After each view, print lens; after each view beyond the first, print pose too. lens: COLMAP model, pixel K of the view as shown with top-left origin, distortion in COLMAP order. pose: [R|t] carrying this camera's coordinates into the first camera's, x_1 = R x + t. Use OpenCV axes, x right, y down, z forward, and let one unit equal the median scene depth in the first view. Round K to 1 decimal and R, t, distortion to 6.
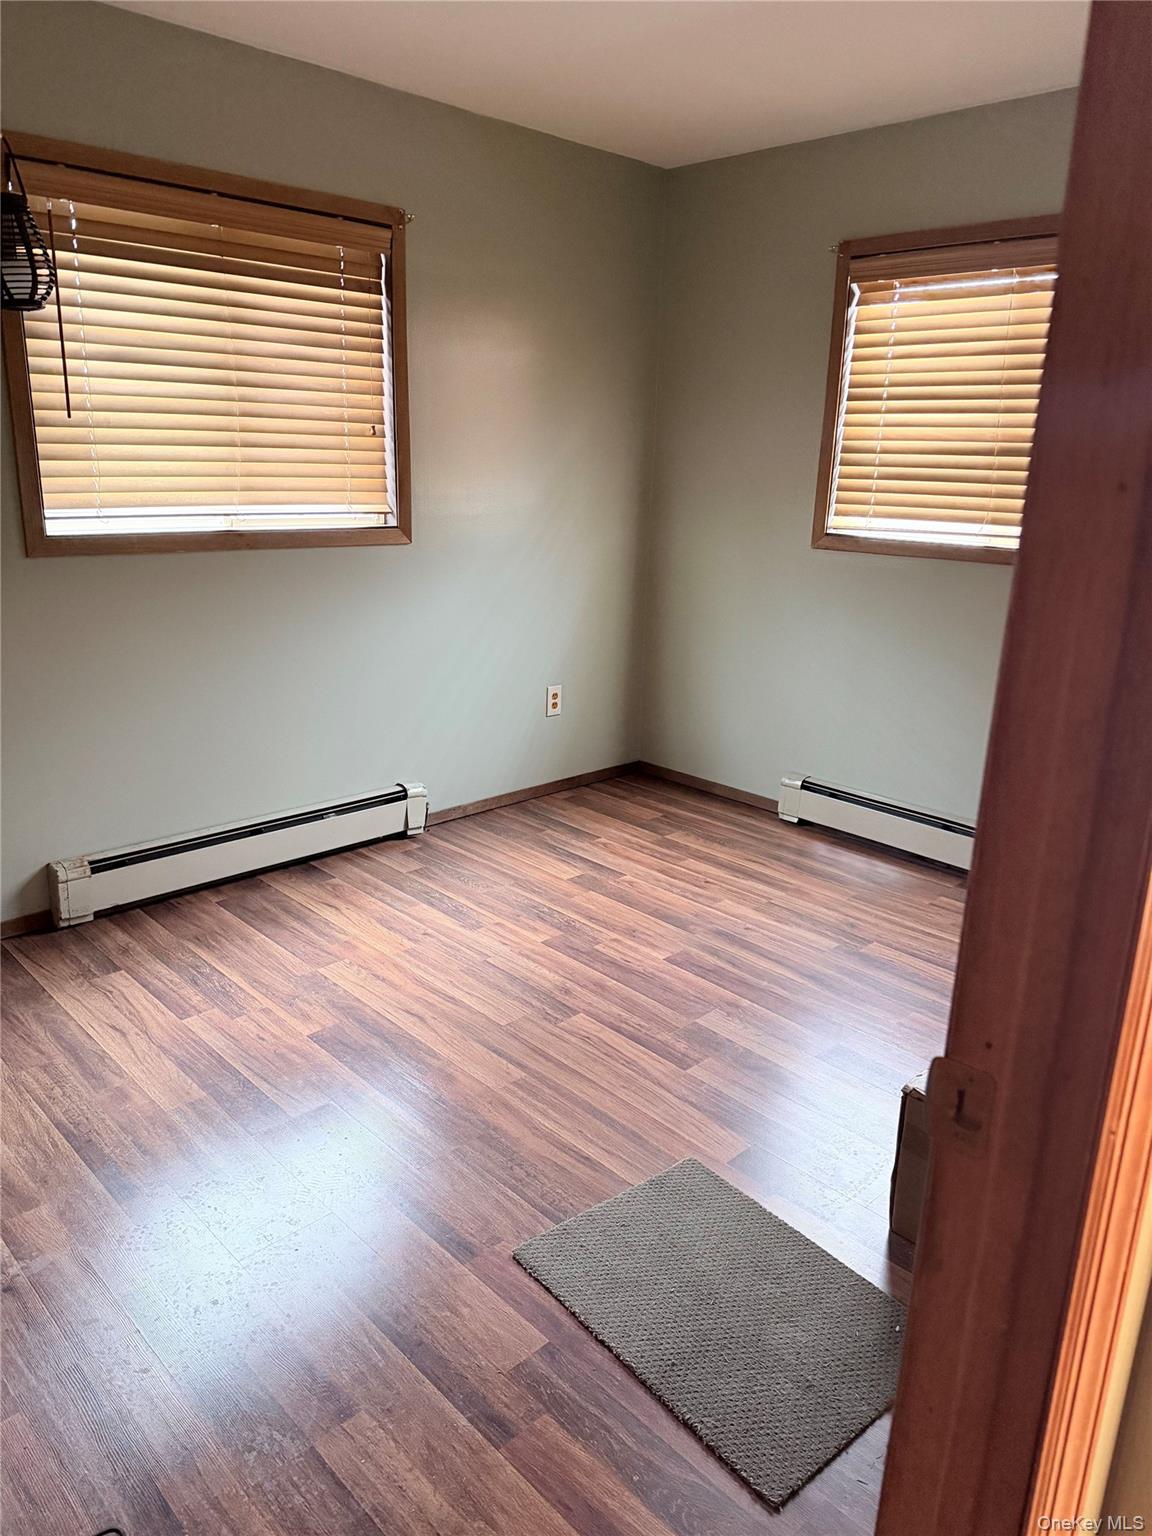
lens RADIAL K [[1080.6, 0, 579.2], [0, 1080.6, 768.4], [0, 0, 1]] dist [0.001817, 0.006675]
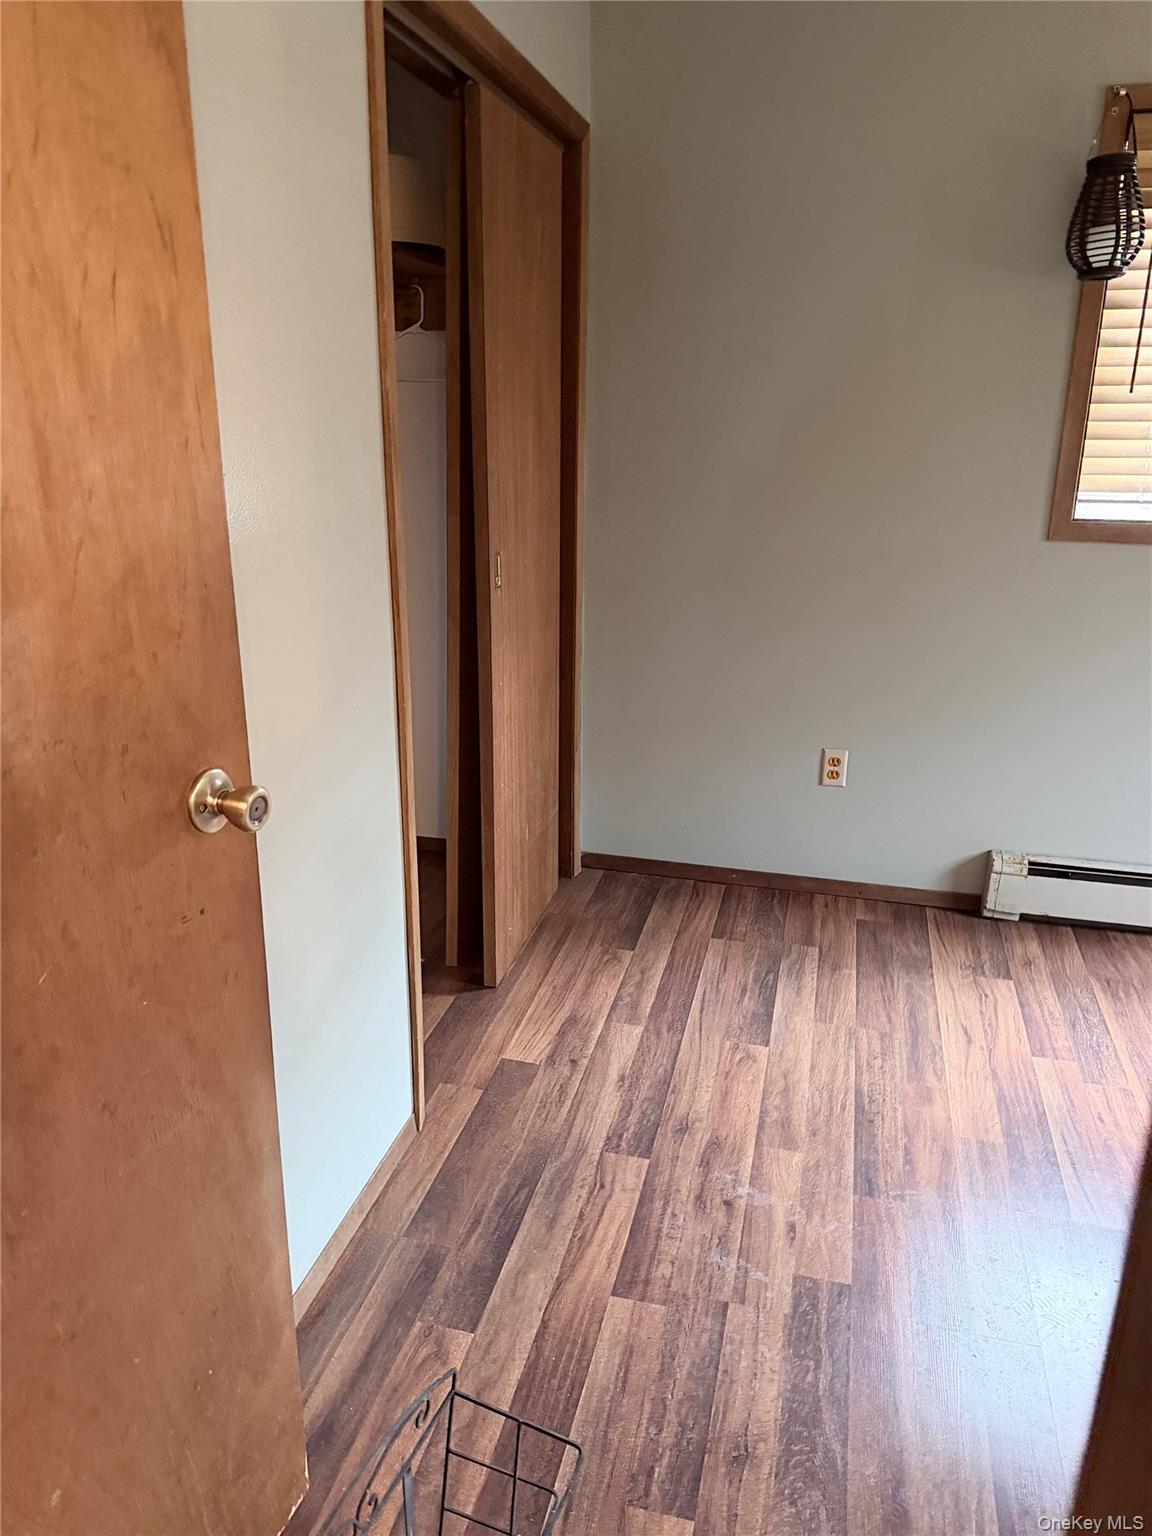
lens RADIAL K [[1094.5, 0, 577.0], [0, 1094.5, 759.4], [0, 0, 1]] dist [0.034213, -0.033372]
pose [[0.530248, 0.234695, -0.814712, 0.120037], [-0.236799, 0.963679, 0.123489, -0.029533], [0.814103, 0.127443, 0.566564, 0.132281]]
